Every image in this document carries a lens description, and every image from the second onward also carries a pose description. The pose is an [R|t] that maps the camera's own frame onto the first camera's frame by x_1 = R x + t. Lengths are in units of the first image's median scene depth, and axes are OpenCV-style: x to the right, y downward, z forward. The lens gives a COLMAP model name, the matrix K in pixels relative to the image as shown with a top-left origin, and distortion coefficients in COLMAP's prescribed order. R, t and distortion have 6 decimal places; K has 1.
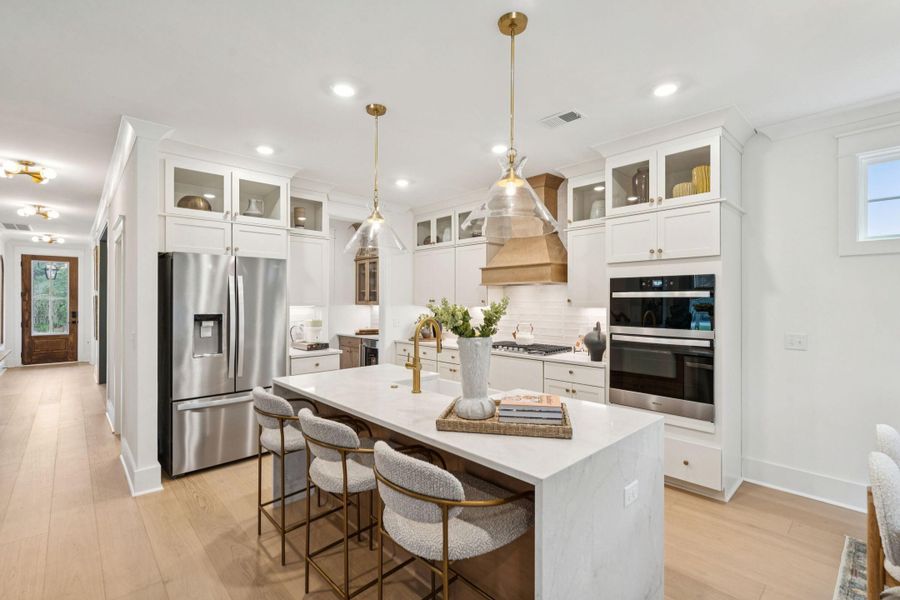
lens RADIAL K [[410.8, 0, 450.0], [0, 410.8, 300.0], [0, 0, 1]] dist [-0.002405, 0.000289]
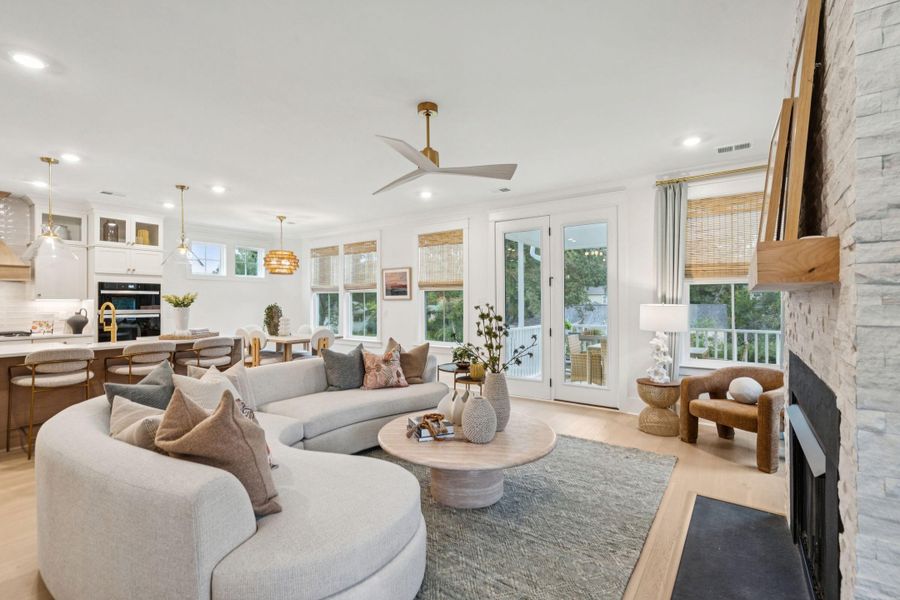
lens RADIAL K [[405.7, 0, 450.0], [0, 405.7, 300.0], [0, 0, 1]] dist [0.000589, 0.000222]
pose [[-0.195785, 0.007503, 0.980618, -1.628480], [0.002196, 0.999972, -0.007213, 0.039048], [-0.980644, 0.000741, -0.195796, -0.095835]]
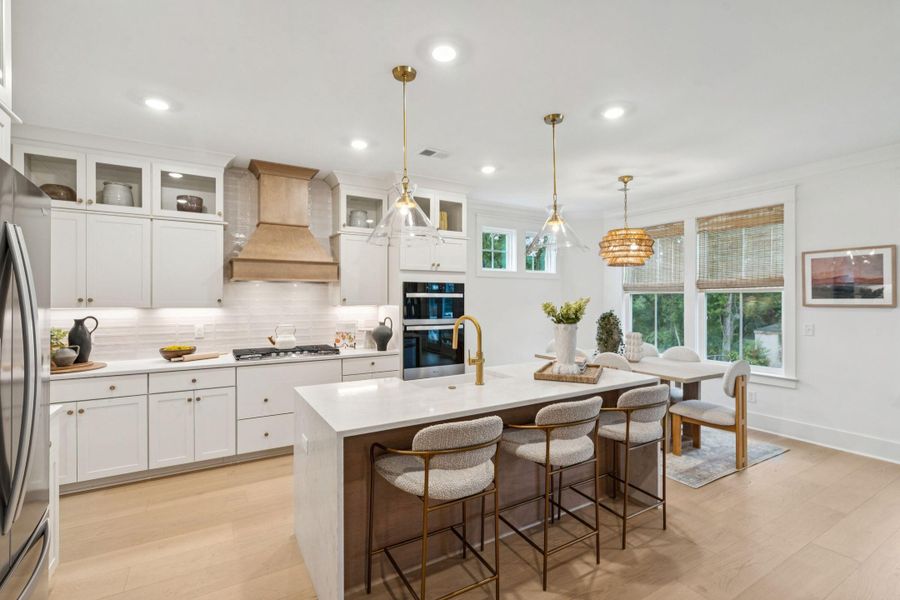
lens RADIAL K [[410.8, 0, 450.0], [0, 410.8, 300.0], [0, 0, 1]] dist [-0.002405, 0.000289]
pose [[0.212100, -0.000043, 0.977248, -0.863901], [0.000014, 1.000000, 0.000041, 0.002886], [-0.977248, 0.000005, 0.212100, 0.634591]]
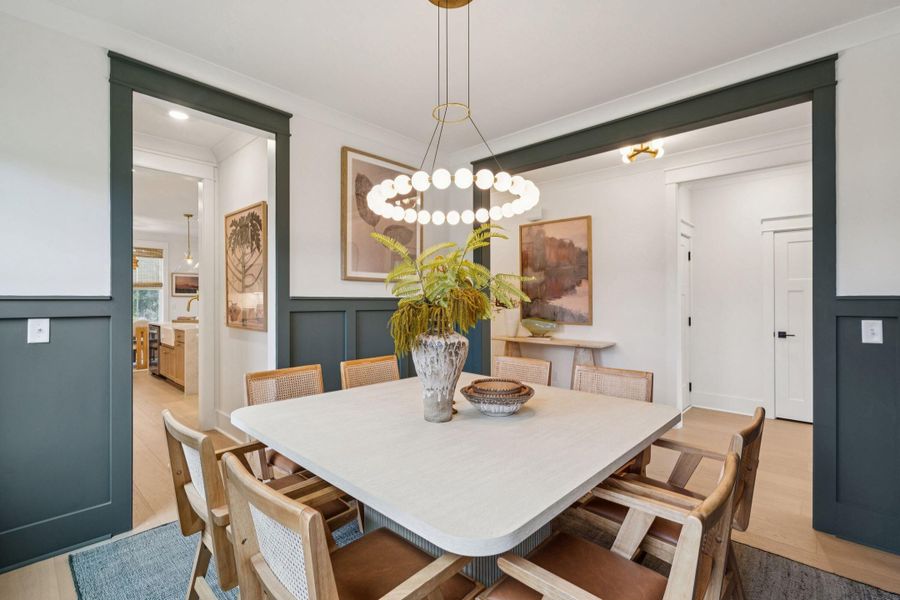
lens RADIAL K [[410.8, 0, 450.0], [0, 410.8, 300.0], [0, 0, 1]] dist [-0.002405, 0.000289]
pose [[-0.997608, 0.000262, -0.069120, -1.165217], [0.000164, 0.999999, 0.001416, 0.043547], [0.069121, 0.001401, -0.997607, 2.890529]]
